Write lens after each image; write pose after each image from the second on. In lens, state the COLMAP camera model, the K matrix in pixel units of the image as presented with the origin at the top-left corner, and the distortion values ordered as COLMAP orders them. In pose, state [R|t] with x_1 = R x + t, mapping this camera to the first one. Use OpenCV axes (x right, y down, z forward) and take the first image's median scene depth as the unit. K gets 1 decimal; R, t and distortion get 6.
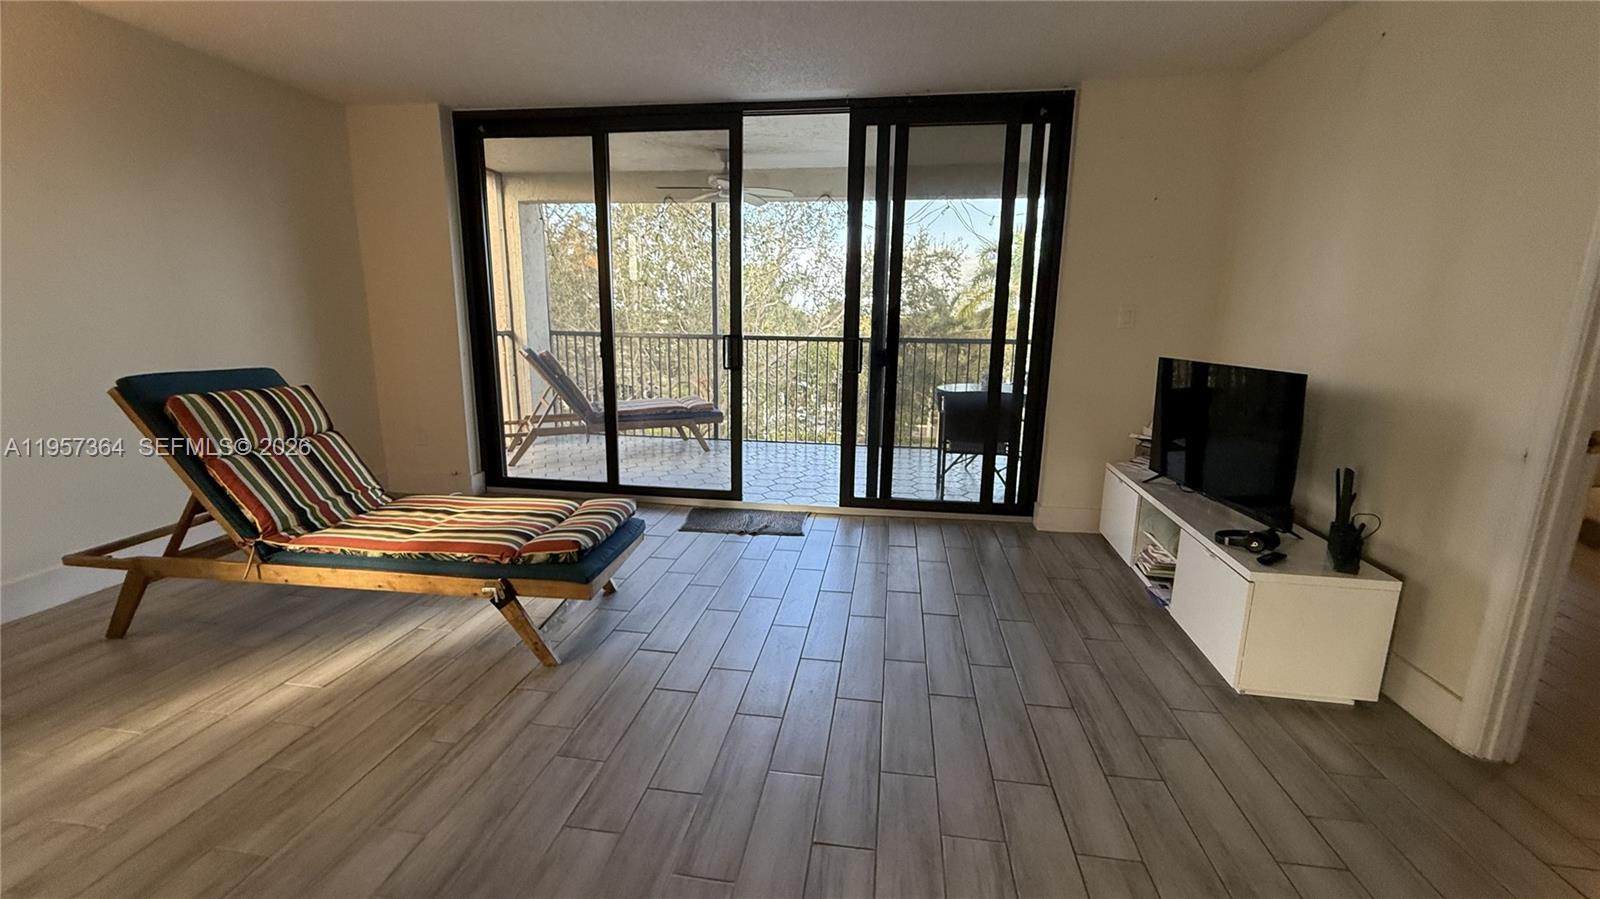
lens RADIAL K [[640.4, 0, 791.9], [0, 640.4, 447.0], [0, 0, 1]] dist [0.002623, 0.000030]
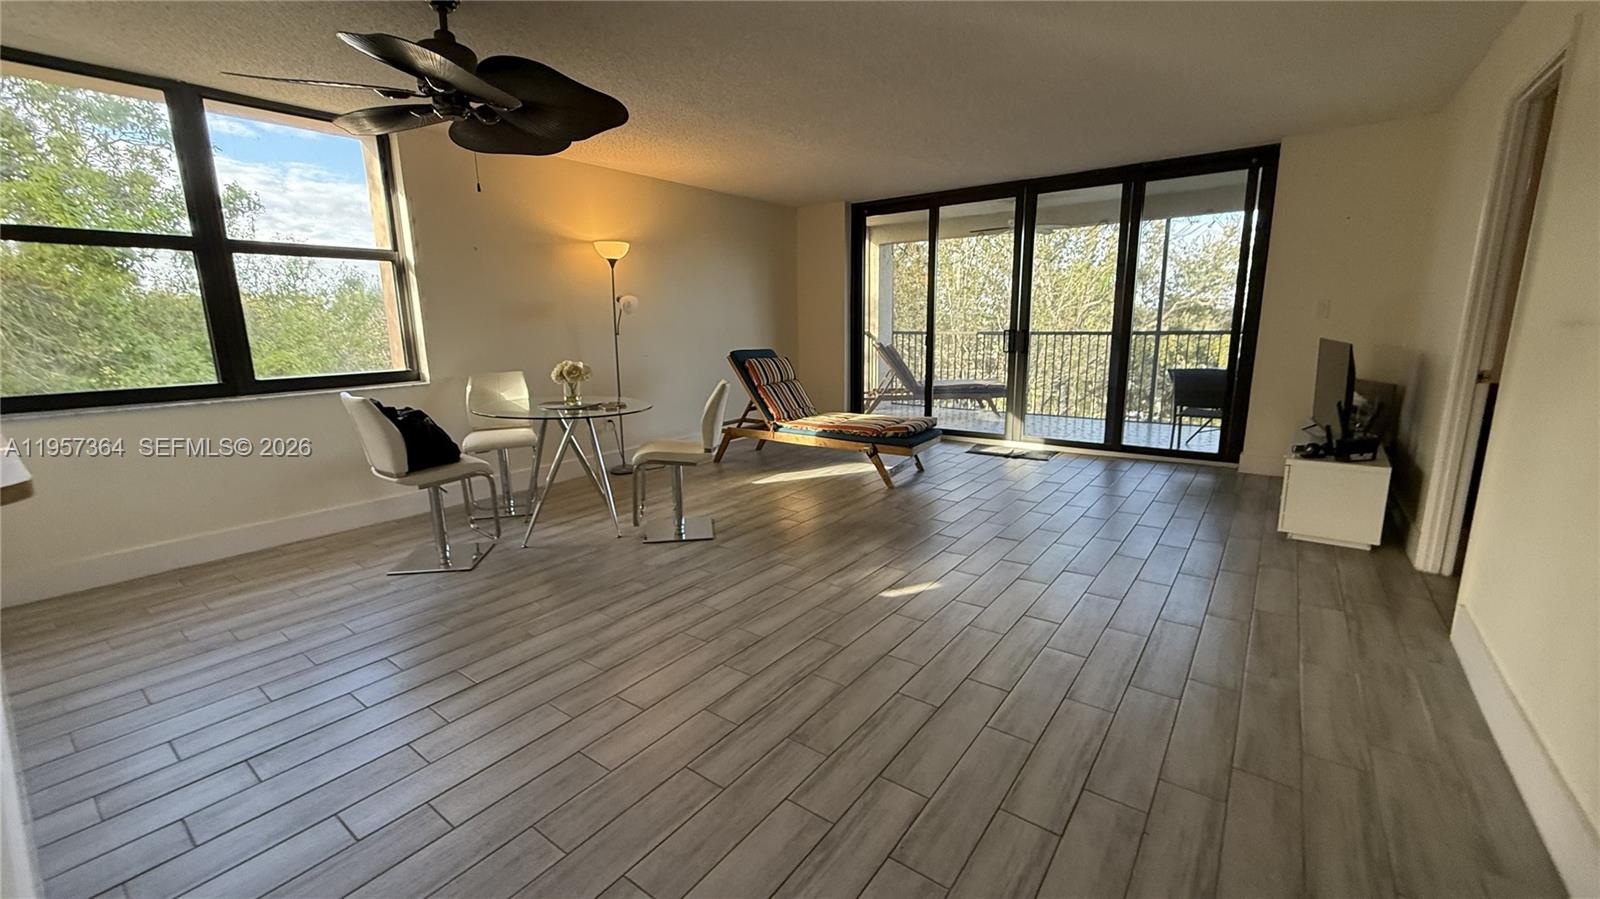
lens RADIAL K [[640.4, 0, 801.4], [0, 640.4, 450.8], [0, 0, 1]] dist [0.002623, 0.000030]
pose [[0.886745, 0.066123, -0.457505, 0.173830], [-0.064885, 0.997722, 0.018437, 0.110617], [0.457682, 0.013336, 0.889016, -0.551163]]
